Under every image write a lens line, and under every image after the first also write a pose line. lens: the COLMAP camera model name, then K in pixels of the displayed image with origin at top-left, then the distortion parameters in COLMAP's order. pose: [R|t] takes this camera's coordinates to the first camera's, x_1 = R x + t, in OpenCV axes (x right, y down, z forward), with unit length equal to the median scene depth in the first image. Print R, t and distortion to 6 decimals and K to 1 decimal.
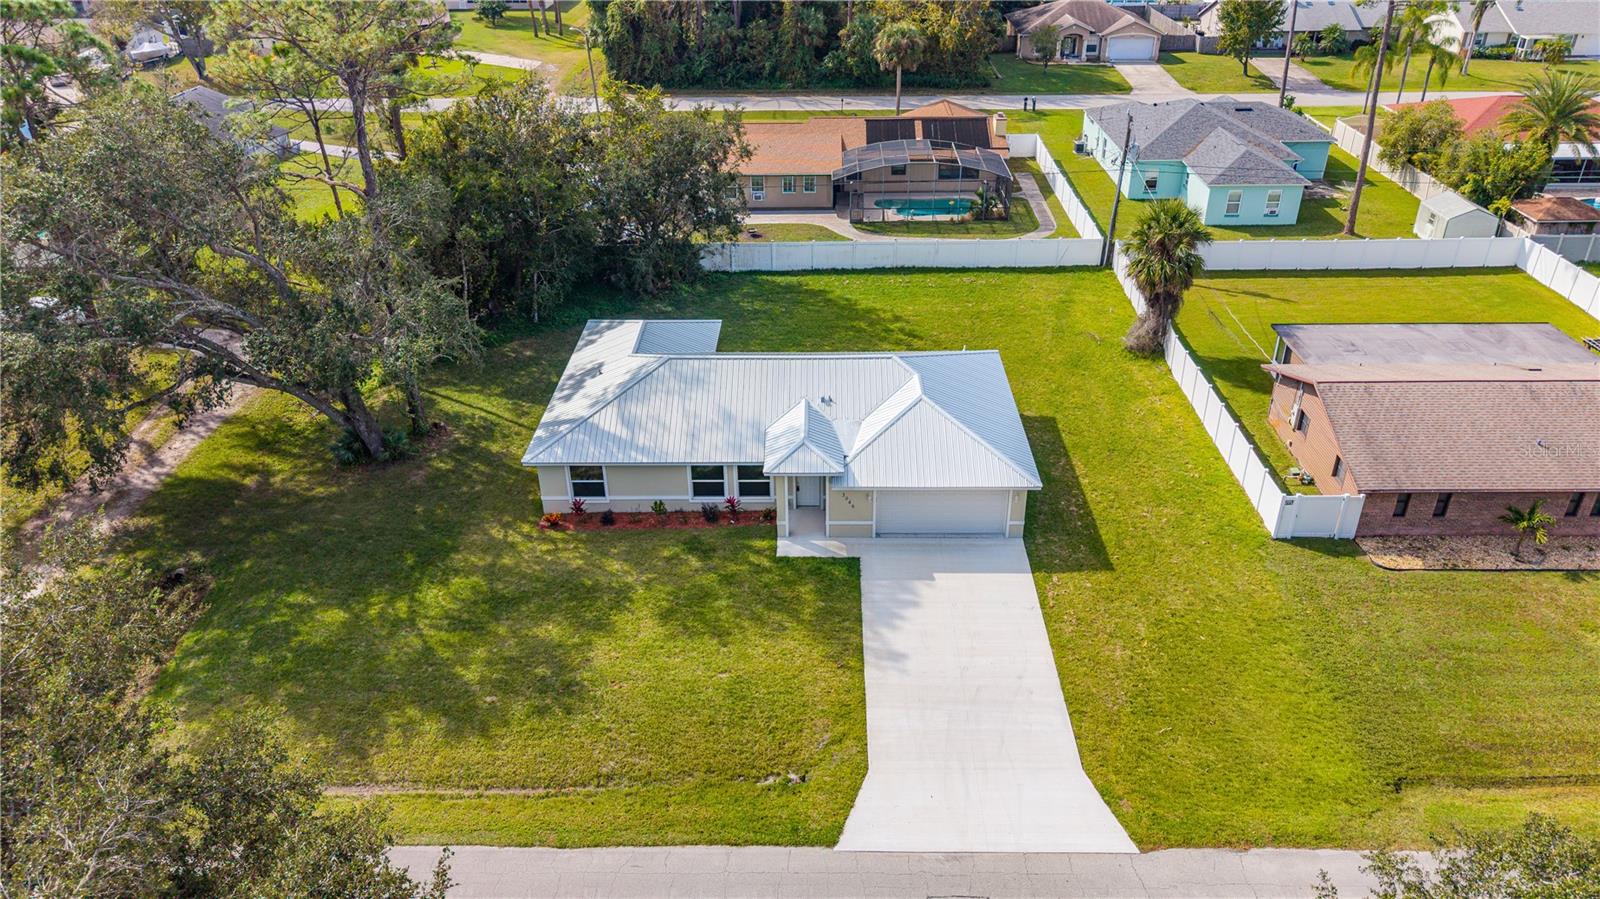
lens RADIAL K [[1112.7, 0, 811.5], [0, 1112.7, 448.6], [0, 0, 1]] dist [0.007401, -0.002879]
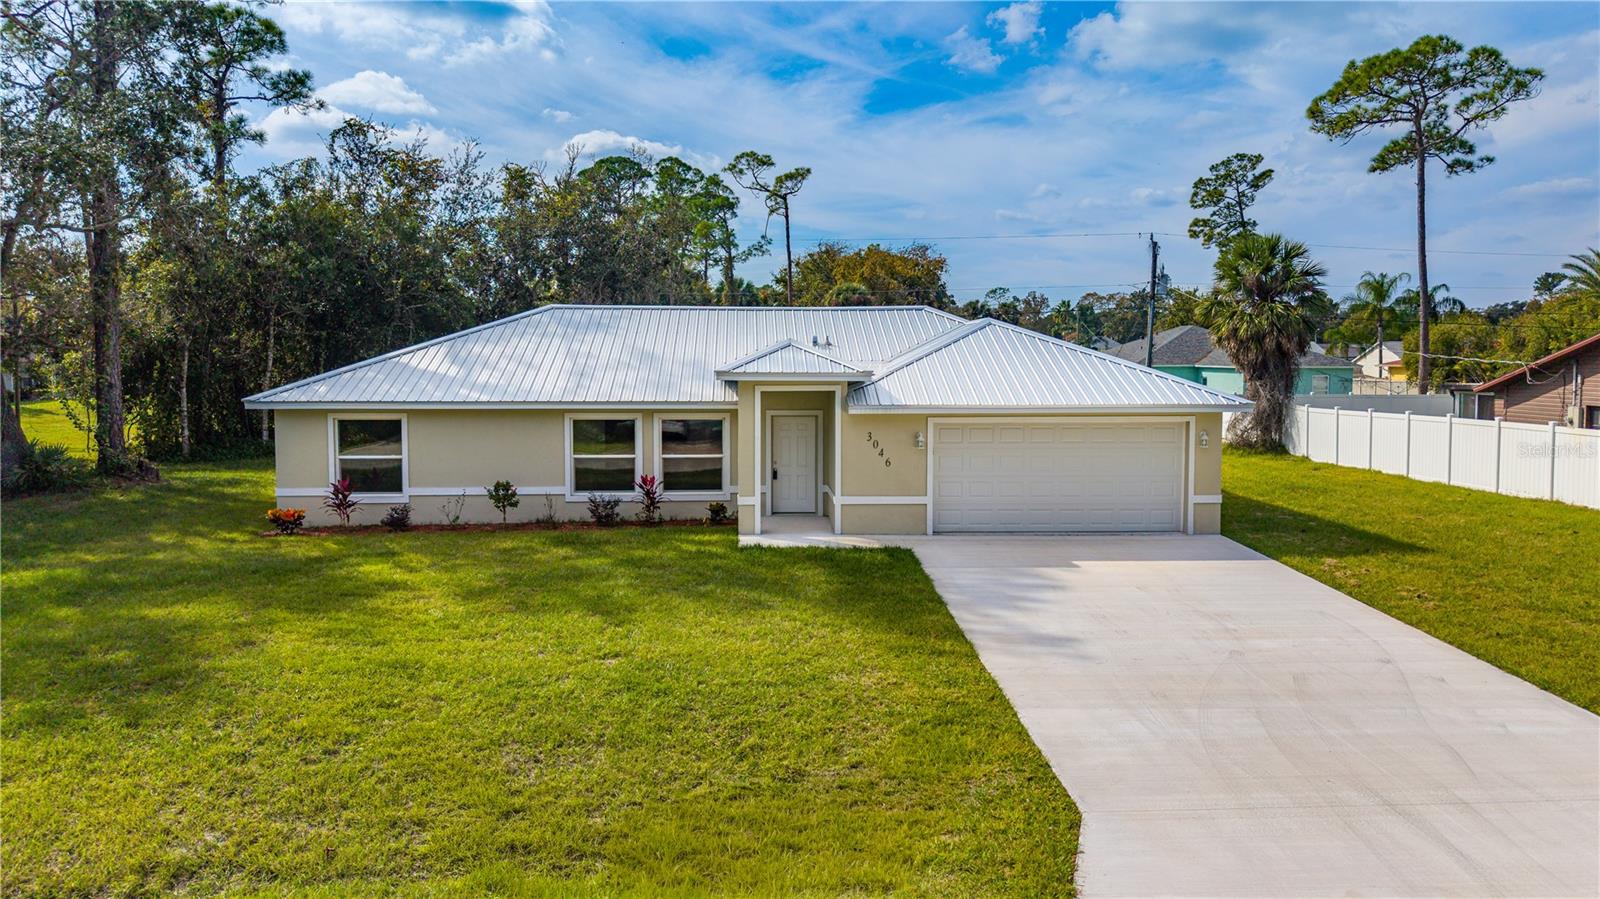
lens RADIAL K [[1112.7, 0, 811.5], [0, 1112.7, 448.6], [0, 0, 1]] dist [0.007401, -0.002879]
pose [[0.997563, 0.016893, 0.067700, -0.034186], [0.010488, 0.922928, -0.384829, 0.252032], [-0.068983, 0.384601, 0.920502, 0.559221]]
